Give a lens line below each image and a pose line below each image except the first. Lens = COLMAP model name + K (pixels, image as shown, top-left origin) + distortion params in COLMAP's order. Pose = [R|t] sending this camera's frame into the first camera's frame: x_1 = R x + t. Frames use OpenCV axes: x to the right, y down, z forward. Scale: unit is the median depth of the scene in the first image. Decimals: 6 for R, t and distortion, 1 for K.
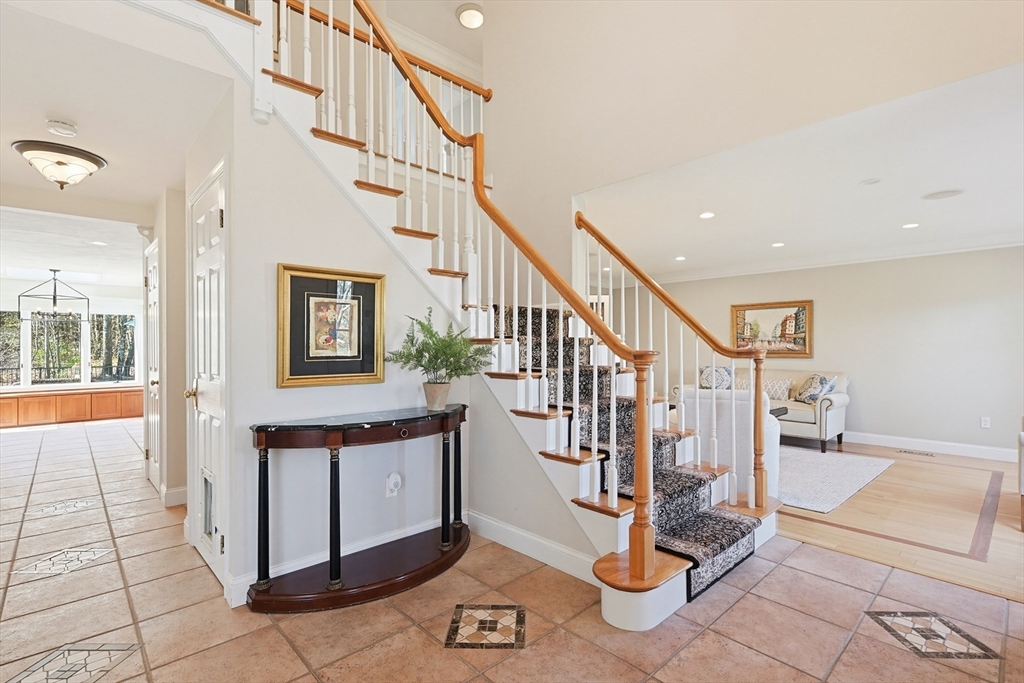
lens RADIAL K [[479.0, 0, 519.1], [0, 479.0, 342.2], [0, 0, 1]] dist [0.000399, -0.000015]
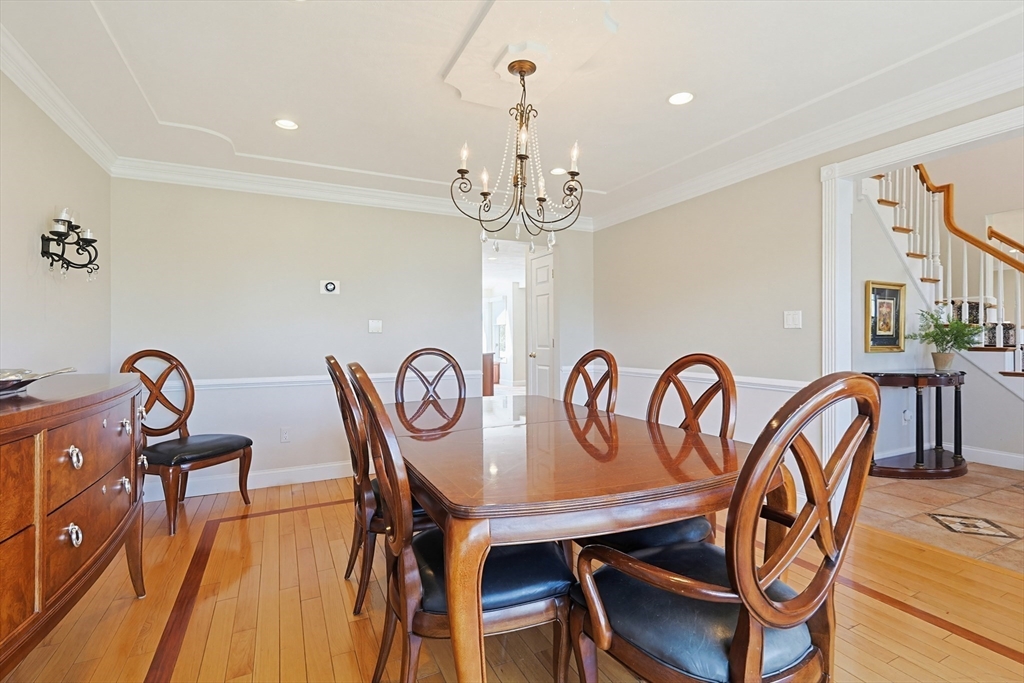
lens RADIAL K [[471.5, 0, 514.6], [0, 471.5, 328.7], [0, 0, 1]] dist [0.002691, 0.000744]
pose [[0.952802, -0.017700, -0.303077, -0.963645], [0.009650, 0.999560, -0.028036, 0.035629], [0.303440, 0.023788, 0.952554, -0.800711]]
